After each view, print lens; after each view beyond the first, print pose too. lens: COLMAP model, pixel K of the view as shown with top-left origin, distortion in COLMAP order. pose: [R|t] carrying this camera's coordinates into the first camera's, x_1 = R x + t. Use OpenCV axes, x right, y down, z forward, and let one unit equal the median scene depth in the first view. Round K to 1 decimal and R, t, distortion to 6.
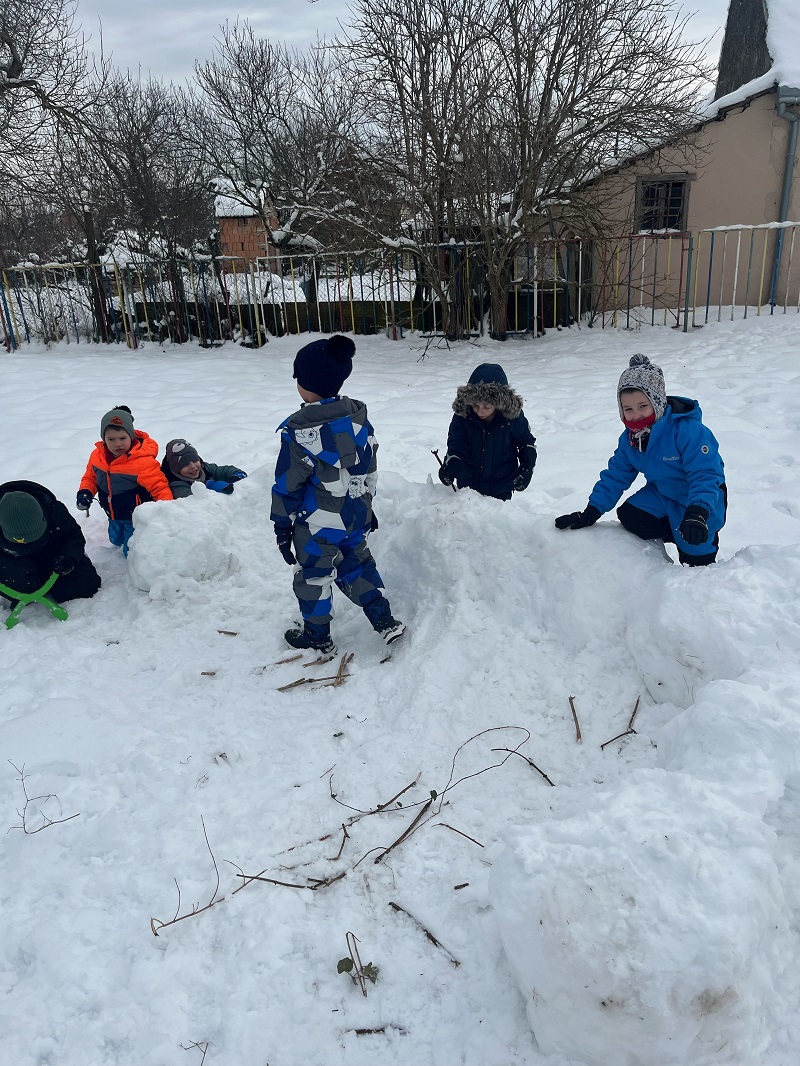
lens RADIAL K [[793.7, 0, 397.7], [0, 793.7, 536.5], [0, 0, 1]] dist [0.013535, -0.001237]
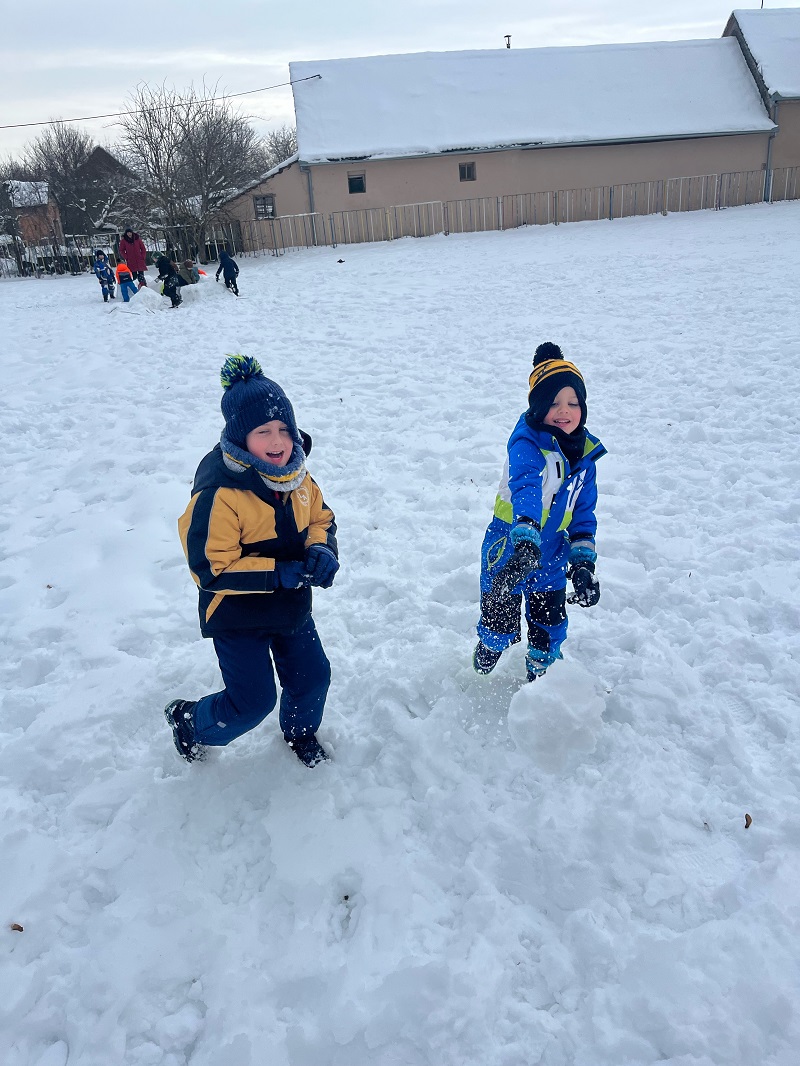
lens RADIAL K [[793.7, 0, 405.6], [0, 793.7, 531.2], [0, 0, 1]] dist [0.013535, -0.001237]
pose [[0.955094, -0.140542, 0.260849, -0.033942], [0.133238, 0.990036, 0.045569, 0.530093], [-0.264655, -0.008767, 0.964303, -1.516435]]
